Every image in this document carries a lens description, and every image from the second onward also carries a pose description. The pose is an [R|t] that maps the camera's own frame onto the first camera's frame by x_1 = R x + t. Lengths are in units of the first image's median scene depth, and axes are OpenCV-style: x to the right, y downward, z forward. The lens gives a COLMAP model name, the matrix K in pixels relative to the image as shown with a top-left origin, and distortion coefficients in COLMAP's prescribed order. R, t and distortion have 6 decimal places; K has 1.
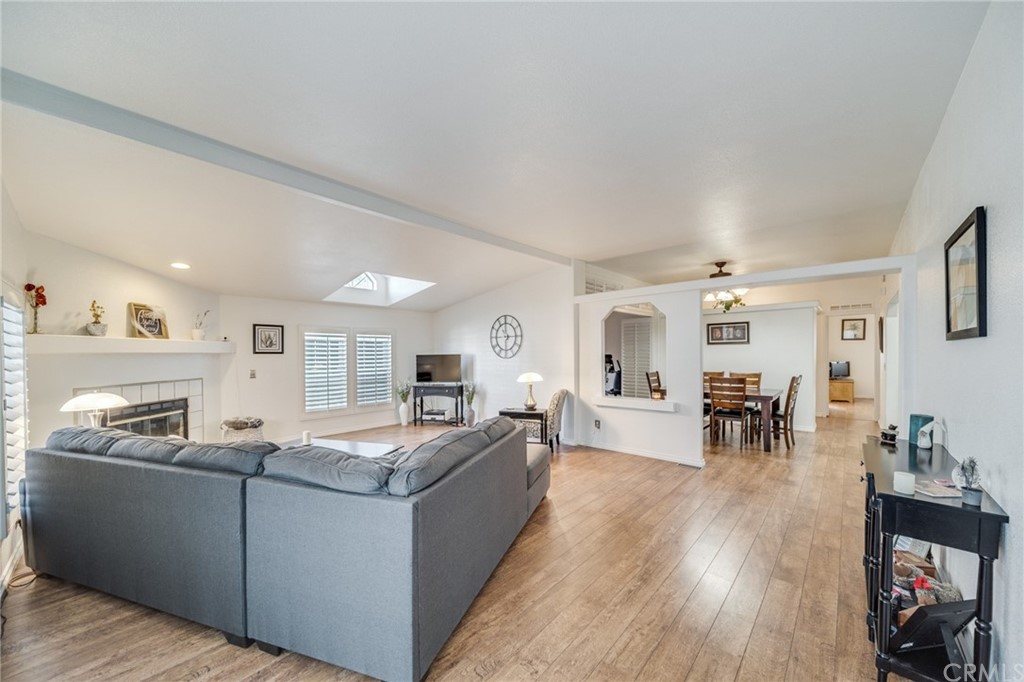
lens RADIAL K [[364.4, 0, 516.3], [0, 364.4, 339.9], [0, 0, 1]] dist [-0.000968, -0.000174]
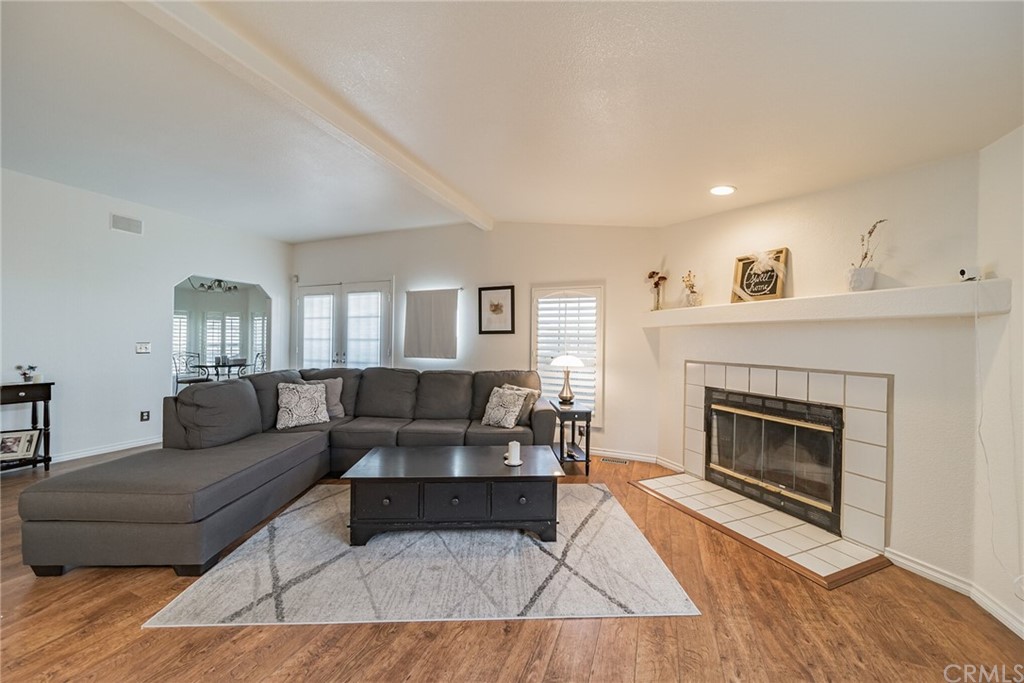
lens RADIAL K [[364.4, 0, 516.3], [0, 364.4, 340.4], [0, 0, 1]] dist [-0.000968, -0.000174]
pose [[-0.934529, 0.007055, -0.355816, -0.321736], [0.016498, 0.999587, -0.023512, 0.075828], [0.355503, -0.027843, -0.934260, 1.436512]]
